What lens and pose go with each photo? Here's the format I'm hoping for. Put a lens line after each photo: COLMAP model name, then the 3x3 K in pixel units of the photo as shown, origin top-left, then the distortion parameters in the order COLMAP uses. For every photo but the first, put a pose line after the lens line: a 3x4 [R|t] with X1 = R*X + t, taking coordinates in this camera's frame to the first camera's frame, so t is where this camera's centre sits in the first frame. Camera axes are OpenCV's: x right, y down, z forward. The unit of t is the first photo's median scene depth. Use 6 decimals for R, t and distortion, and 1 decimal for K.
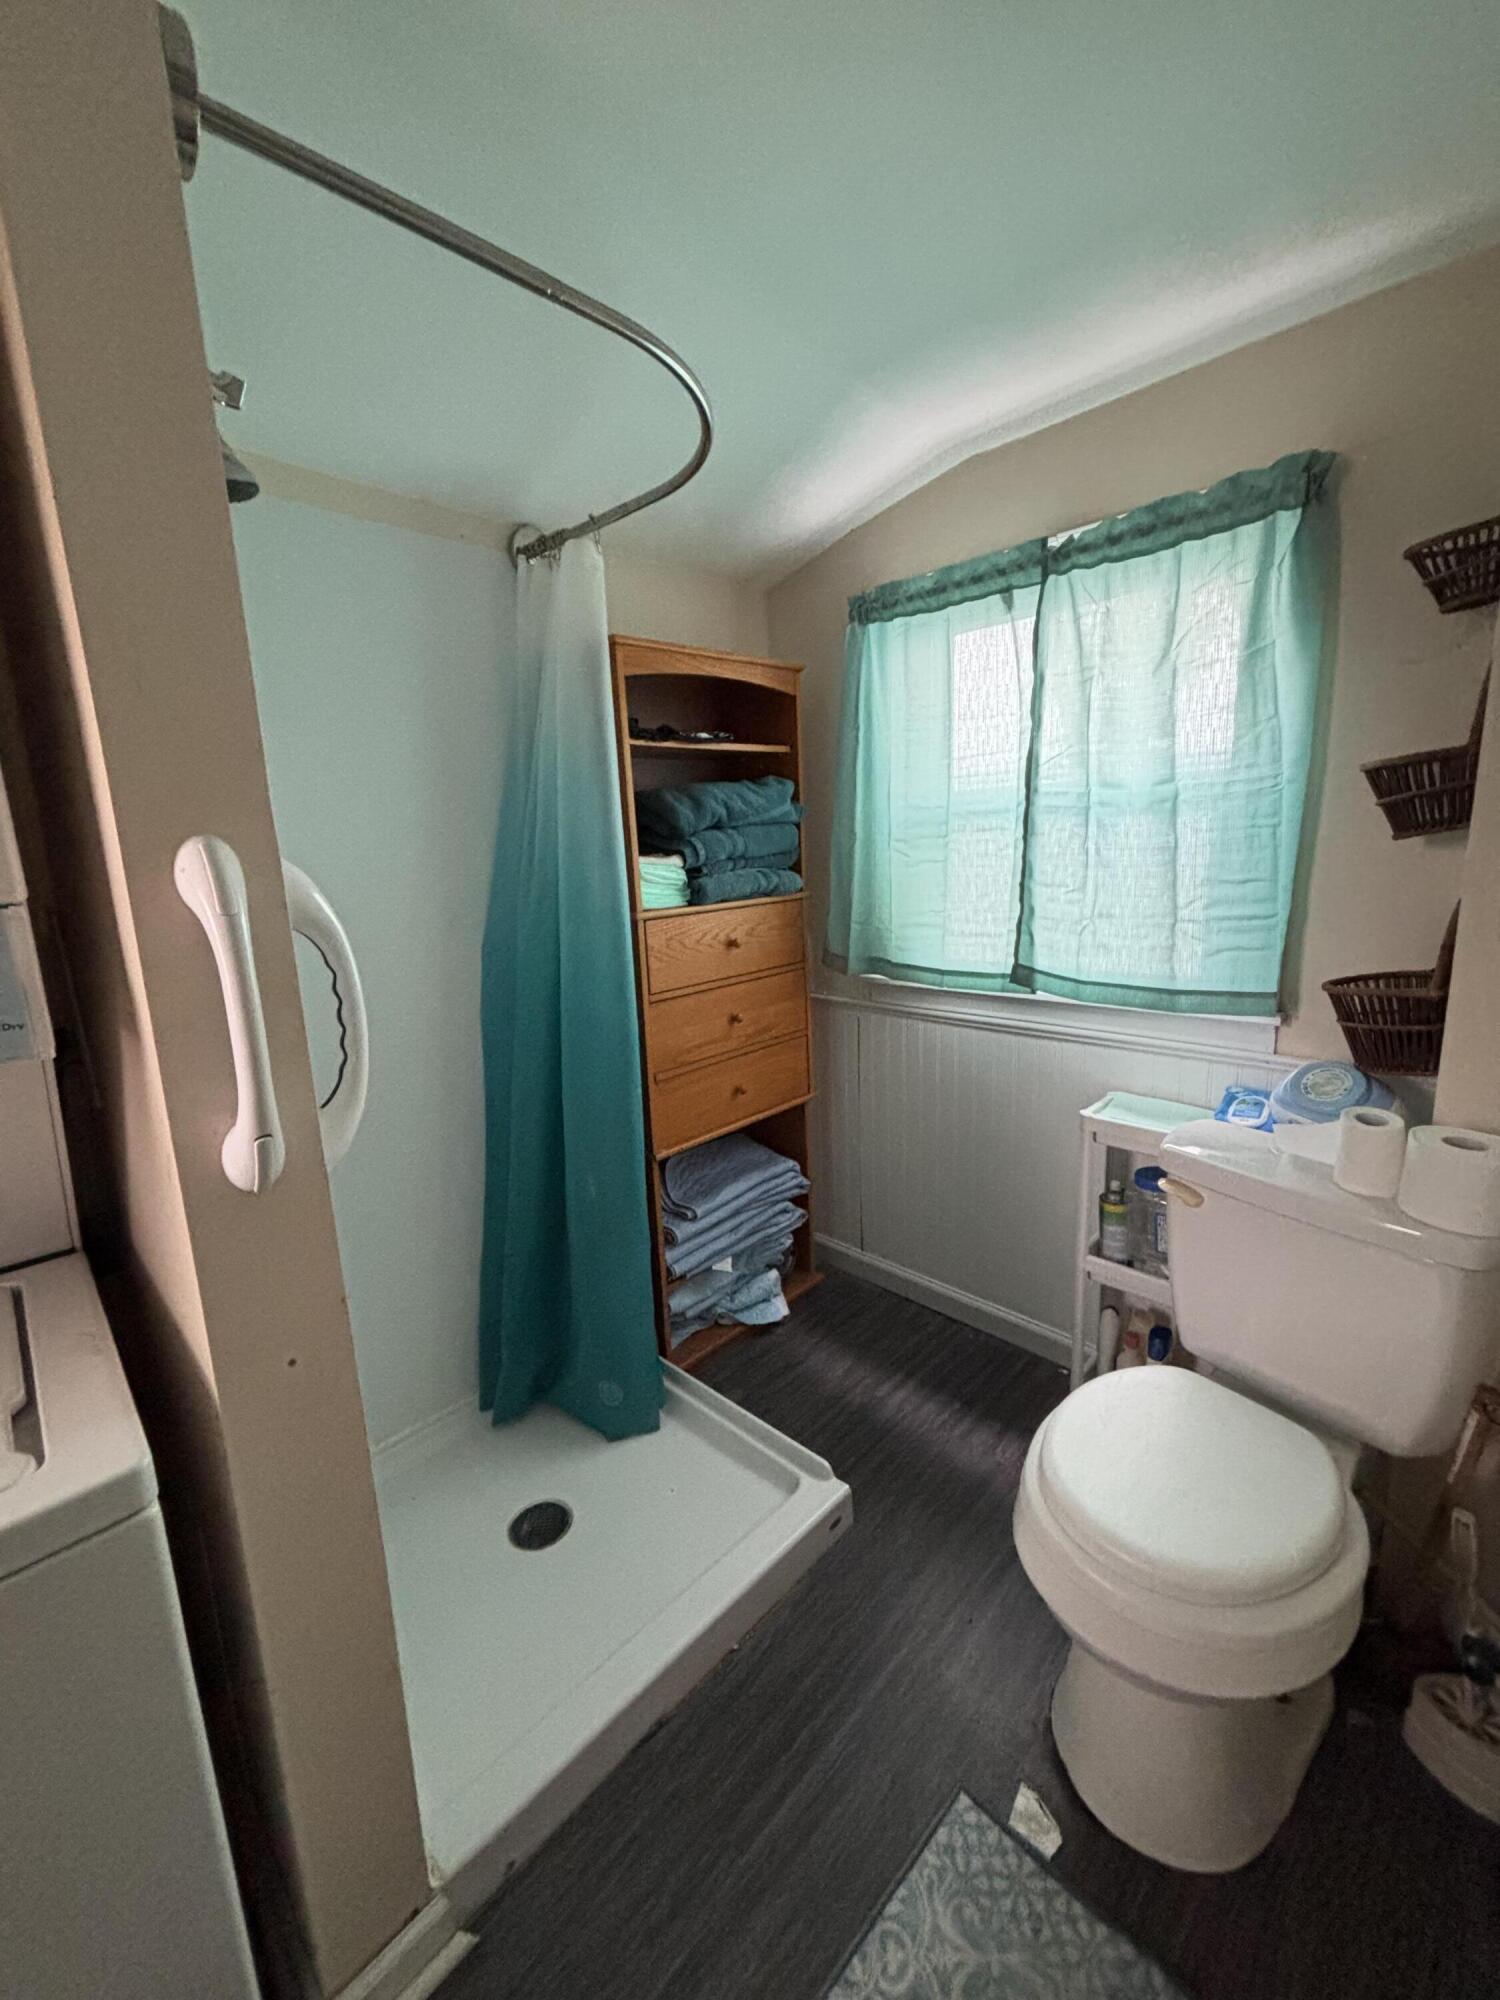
lens RADIAL K [[804.5, 0, 752.2], [0, 804.5, 996.3], [0, 0, 1]] dist [0.004274, -0.001761]
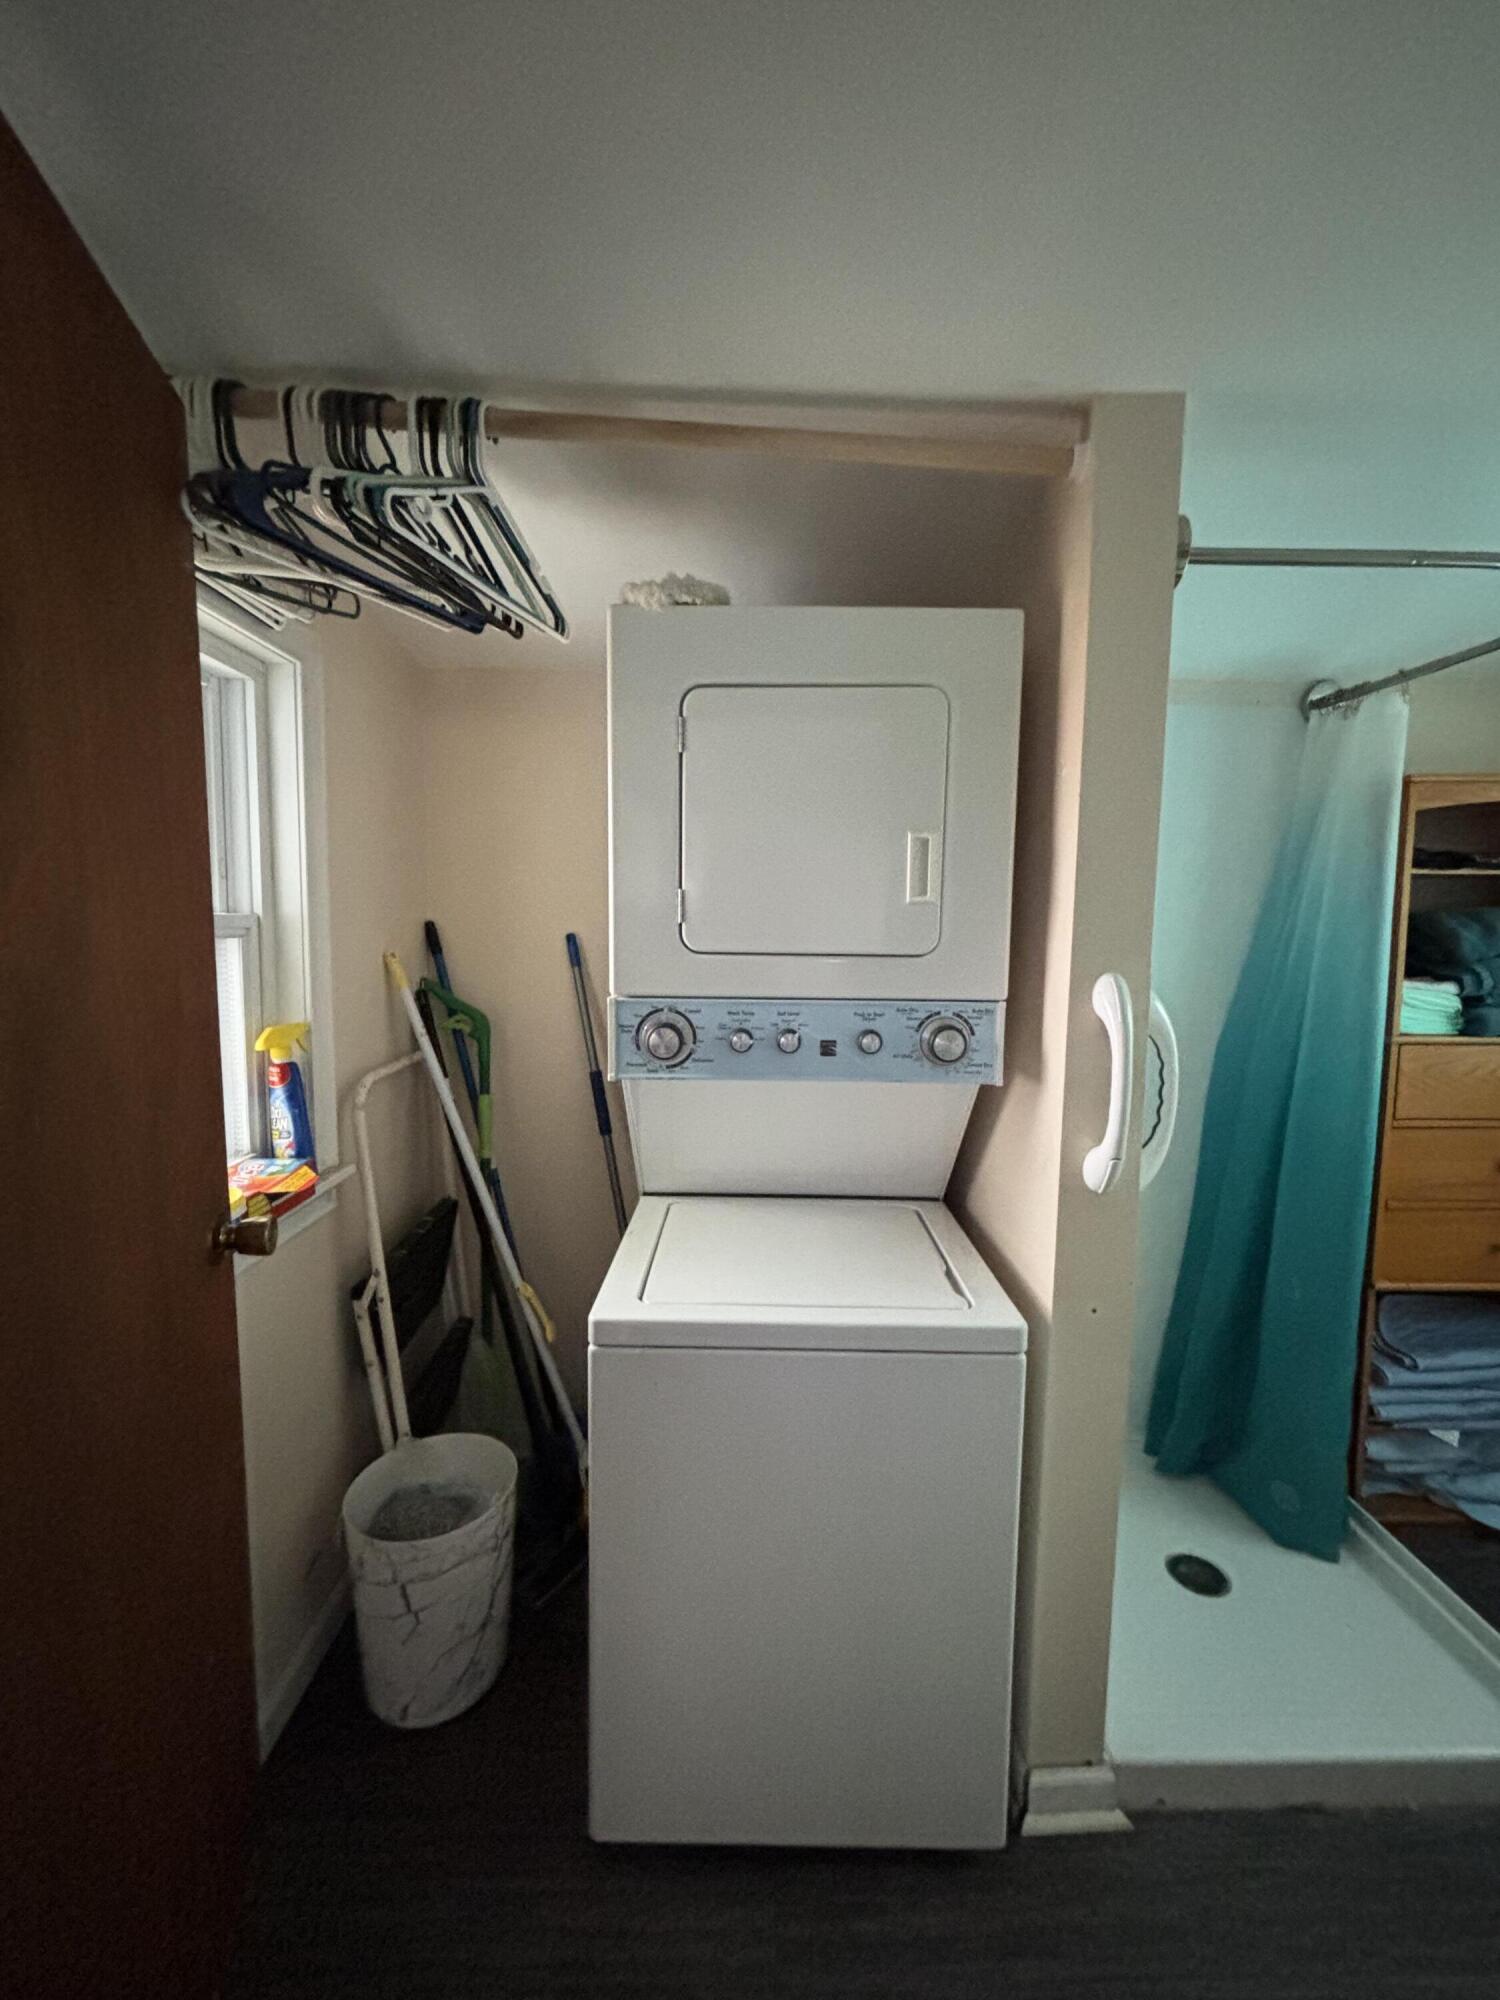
lens RADIAL K [[804.5, 0, 748.2], [0, 804.5, 993.1], [0, 0, 1]] dist [0.004274, -0.001761]
pose [[0.706938, 0.111030, -0.698506, -0.013800], [-0.173670, 0.984616, -0.019258, 0.002116], [0.685622, 0.134924, 0.715345, -0.261674]]
